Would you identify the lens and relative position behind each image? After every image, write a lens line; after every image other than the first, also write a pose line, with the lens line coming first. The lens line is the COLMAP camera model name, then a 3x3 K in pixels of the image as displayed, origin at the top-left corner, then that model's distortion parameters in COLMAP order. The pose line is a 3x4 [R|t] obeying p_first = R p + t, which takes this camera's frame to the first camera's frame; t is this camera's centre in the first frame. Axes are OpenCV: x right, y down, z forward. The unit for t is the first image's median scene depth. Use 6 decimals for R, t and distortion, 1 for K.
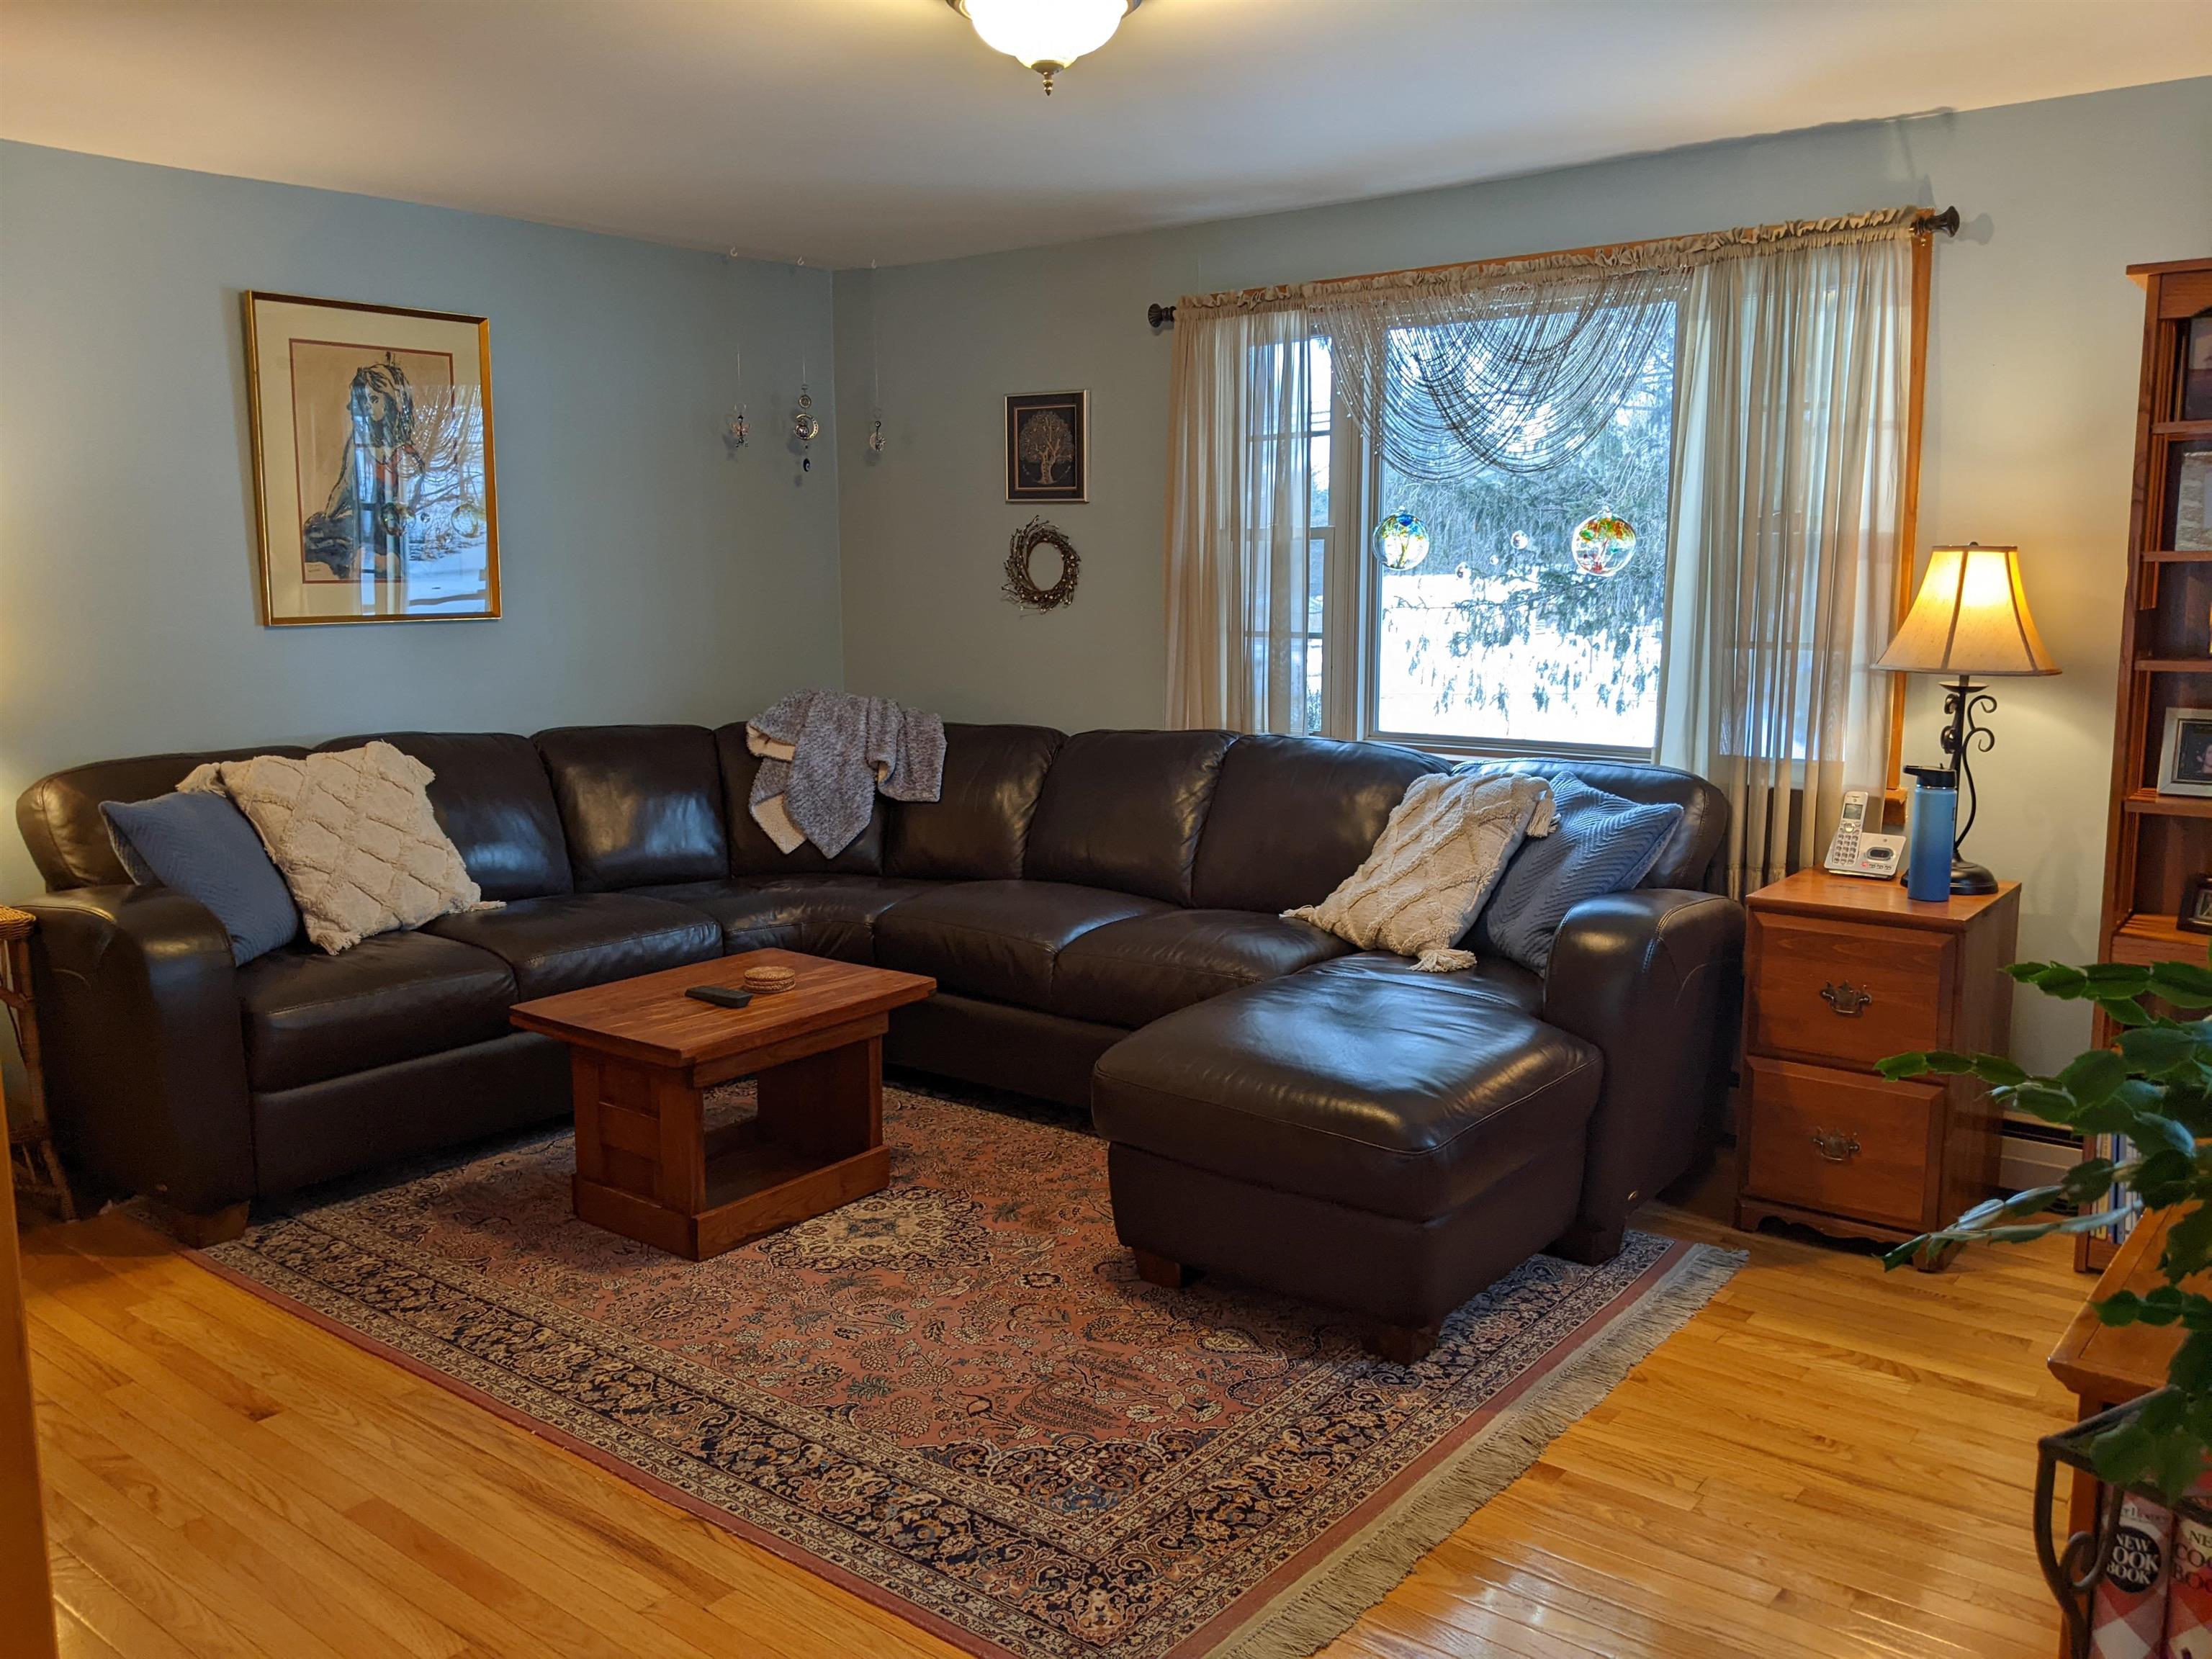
lens RADIAL K [[1757.3, 0, 1109.5], [0, 1757.3, 824.6], [0, 0, 1]] dist [0.036829, -0.076751]
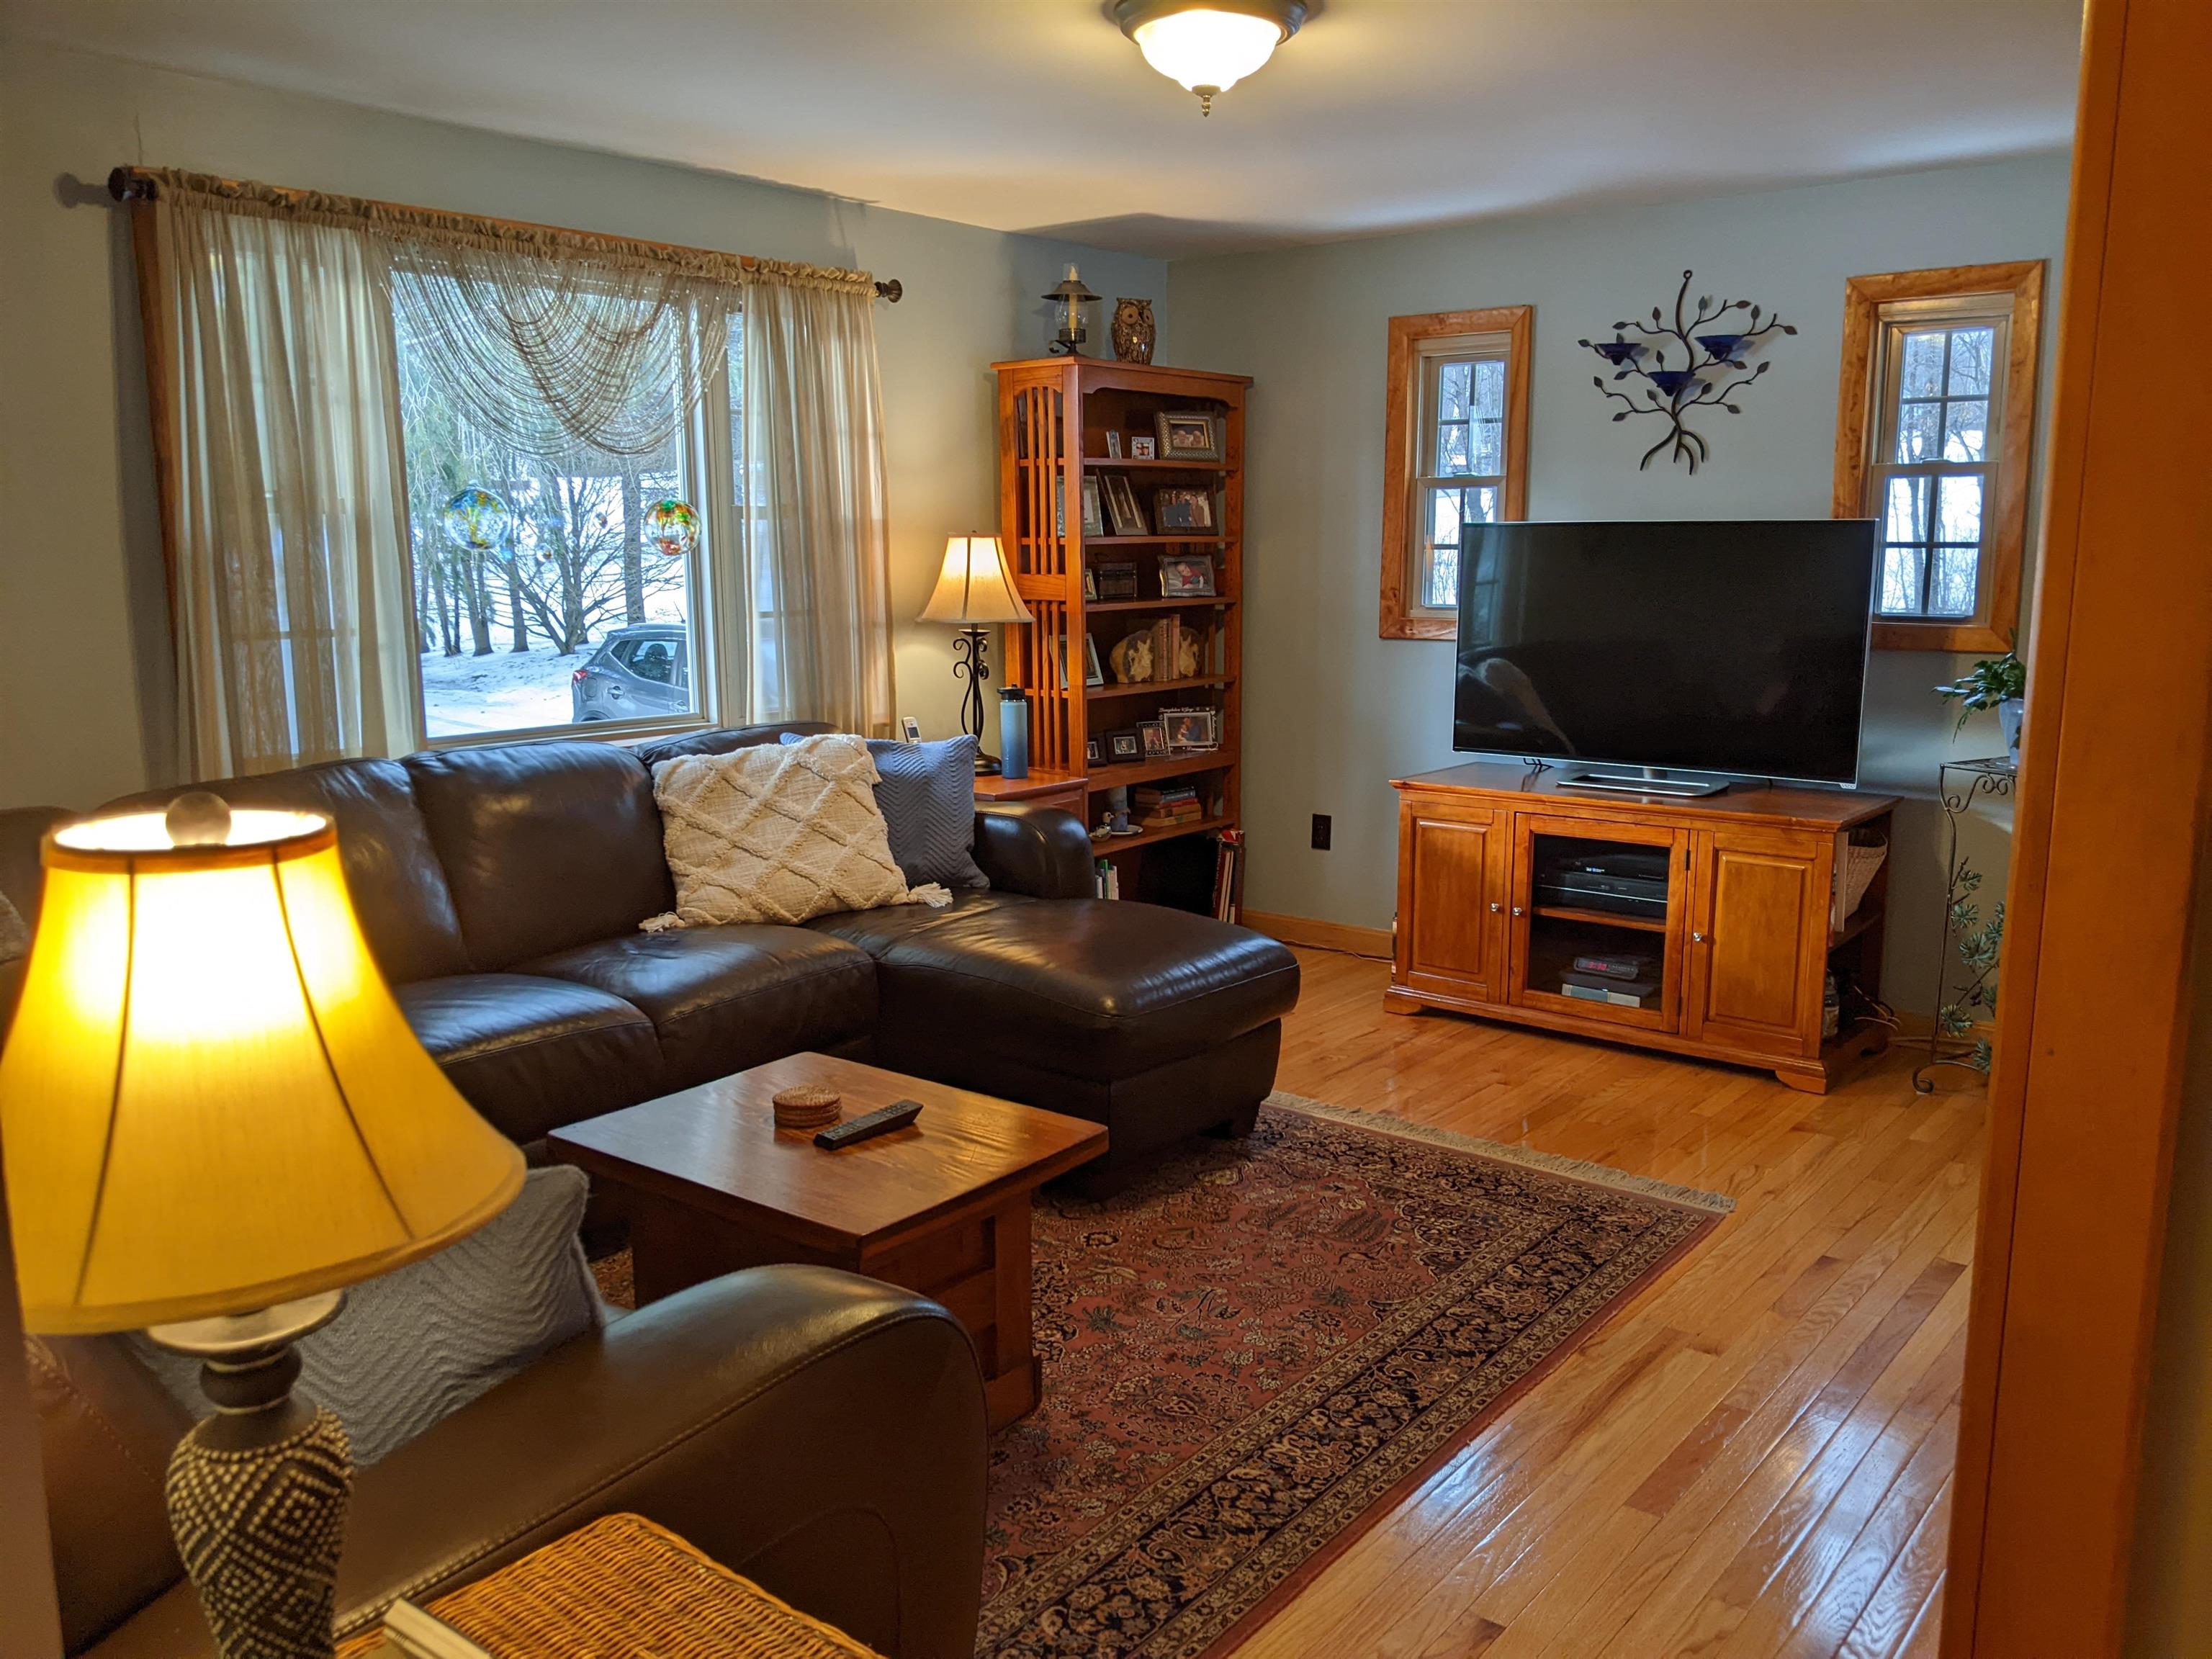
lens RADIAL K [[1757.3, 0, 1111.7], [0, 1757.3, 834.7], [0, 0, 1]] dist [0.036829, -0.076751]
pose [[0.009074, -0.173040, 0.984873, -1.200099], [0.147655, 0.974349, 0.169830, -0.175964], [-0.988997, 0.143880, 0.034392, 1.081325]]
